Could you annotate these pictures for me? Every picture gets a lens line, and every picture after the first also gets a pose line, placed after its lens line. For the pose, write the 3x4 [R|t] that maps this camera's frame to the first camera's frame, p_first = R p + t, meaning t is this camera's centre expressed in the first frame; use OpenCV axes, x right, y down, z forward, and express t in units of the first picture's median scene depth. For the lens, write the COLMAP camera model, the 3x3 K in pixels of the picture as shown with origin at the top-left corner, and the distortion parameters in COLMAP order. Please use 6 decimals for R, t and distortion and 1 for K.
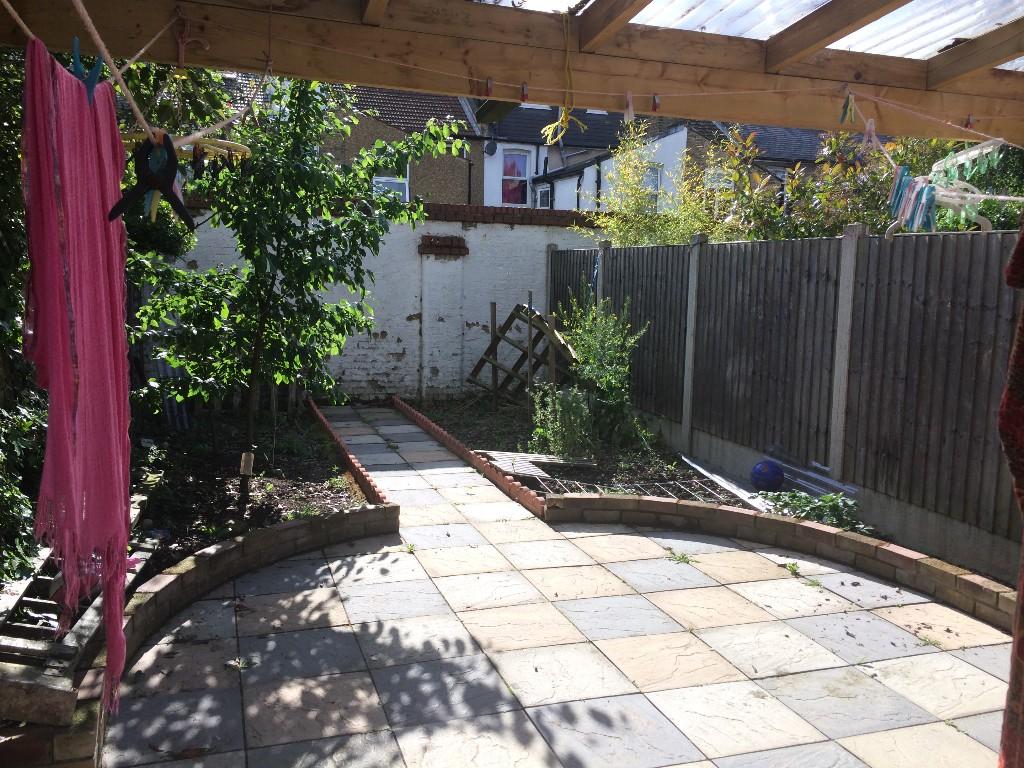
lens RADIAL K [[887.0, 0, 512.0], [0, 887.0, 384.0], [0, 0, 1]] dist [0.009736, -0.008279]
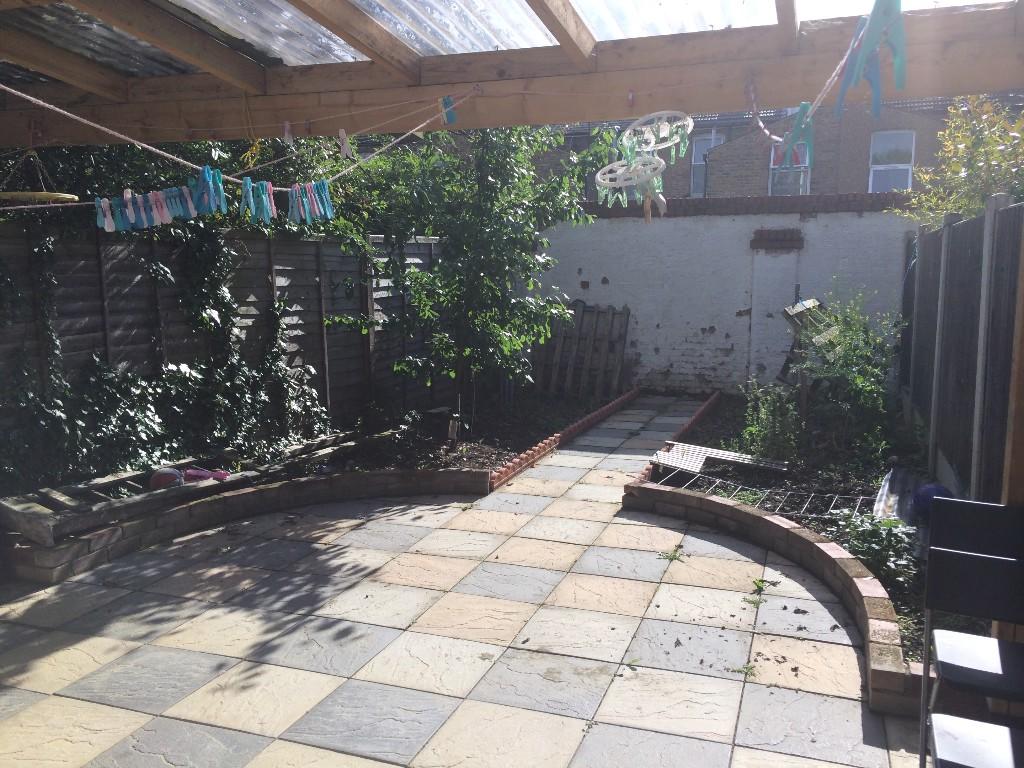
lens RADIAL K [[896.3, 0, 512.0], [0, 896.3, 384.0], [0, 0, 1]] dist [0.037657, 0.003170]
pose [[0.785822, 0.057177, -0.615804, 0.735021], [-0.057588, 0.998156, 0.019191, -0.000774], [0.615766, 0.020383, 0.787665, 0.121930]]
